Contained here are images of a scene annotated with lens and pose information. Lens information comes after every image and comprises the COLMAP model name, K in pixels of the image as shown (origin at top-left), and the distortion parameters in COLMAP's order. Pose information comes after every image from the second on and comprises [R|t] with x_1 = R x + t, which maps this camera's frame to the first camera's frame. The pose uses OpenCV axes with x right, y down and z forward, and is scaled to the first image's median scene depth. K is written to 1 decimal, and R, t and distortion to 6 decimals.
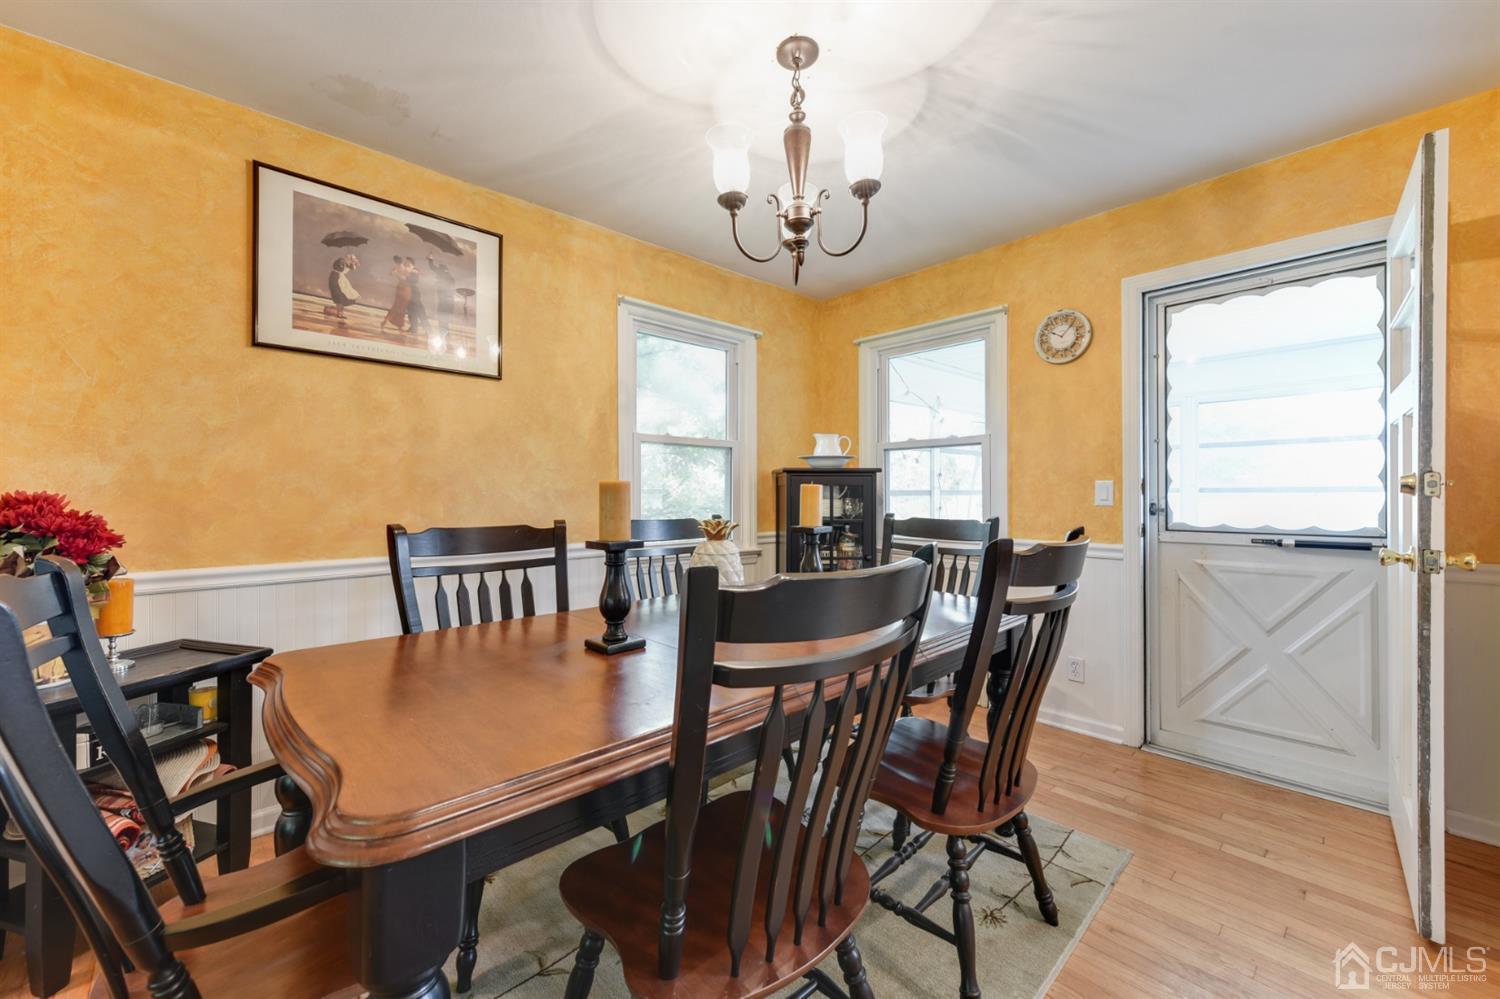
lens RADIAL K [[581.3, 0, 745.1], [0, 581.3, 482.5], [0, 0, 1]] dist [-0.000652, -0.000087]
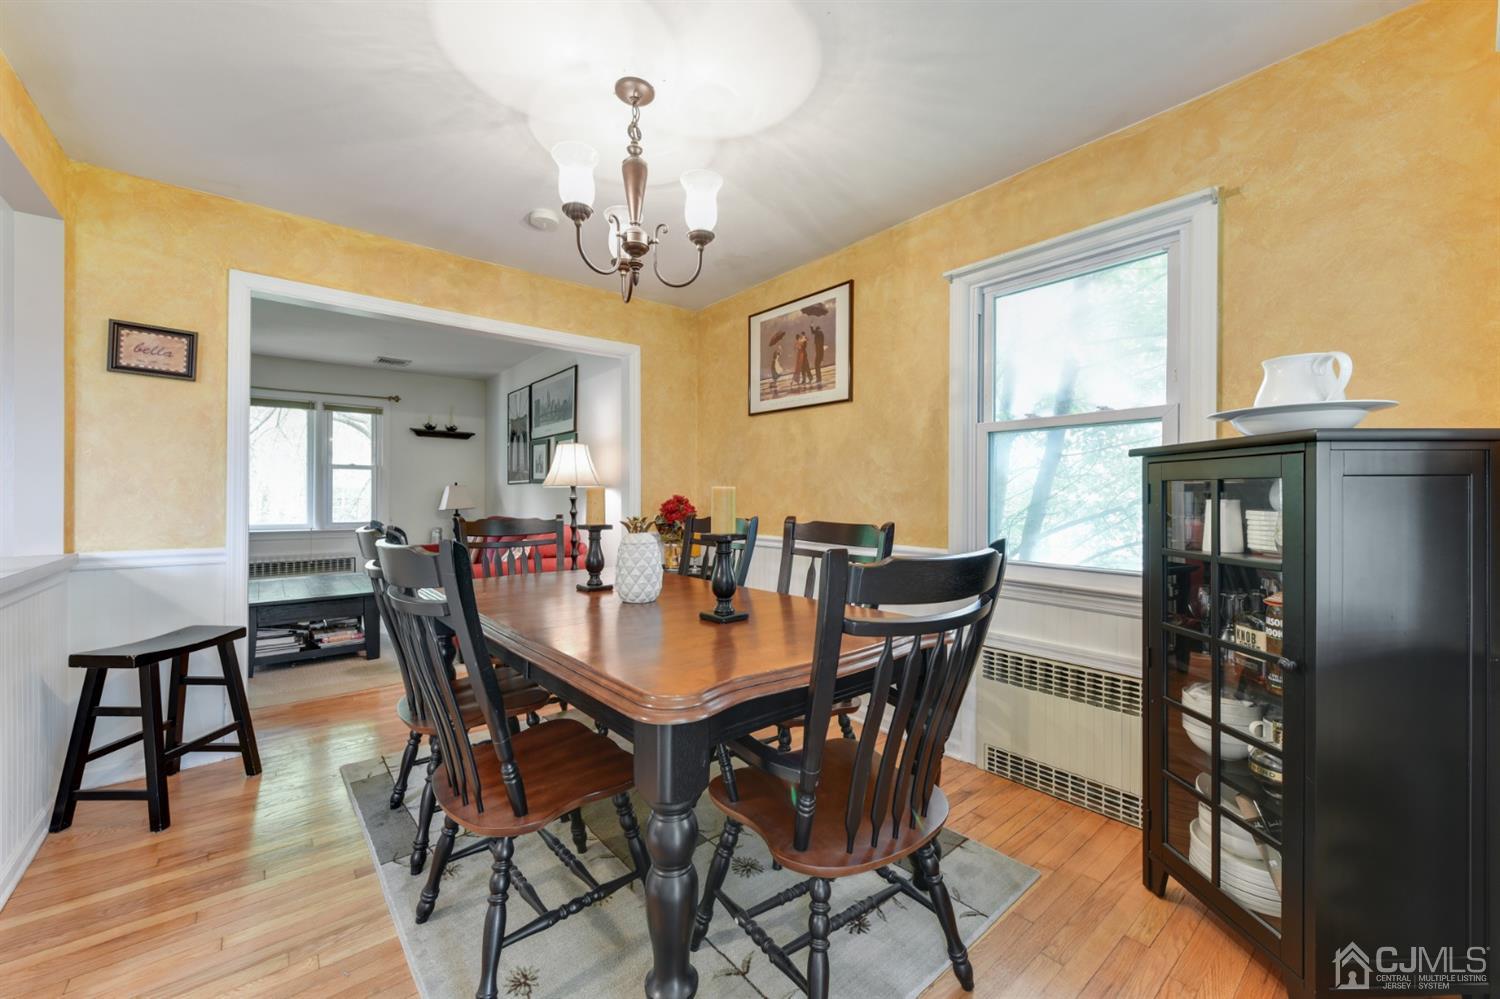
lens RADIAL K [[591.7, 0, 752.3], [0, 591.7, 493.7], [0, 0, 1]] dist [0.008416, -0.000079]
pose [[-0.043619, -0.009566, -0.999002, 0.924000], [0.009767, 0.999902, -0.010001, 0.028329], [0.999000, -0.010193, -0.043521, 0.971521]]
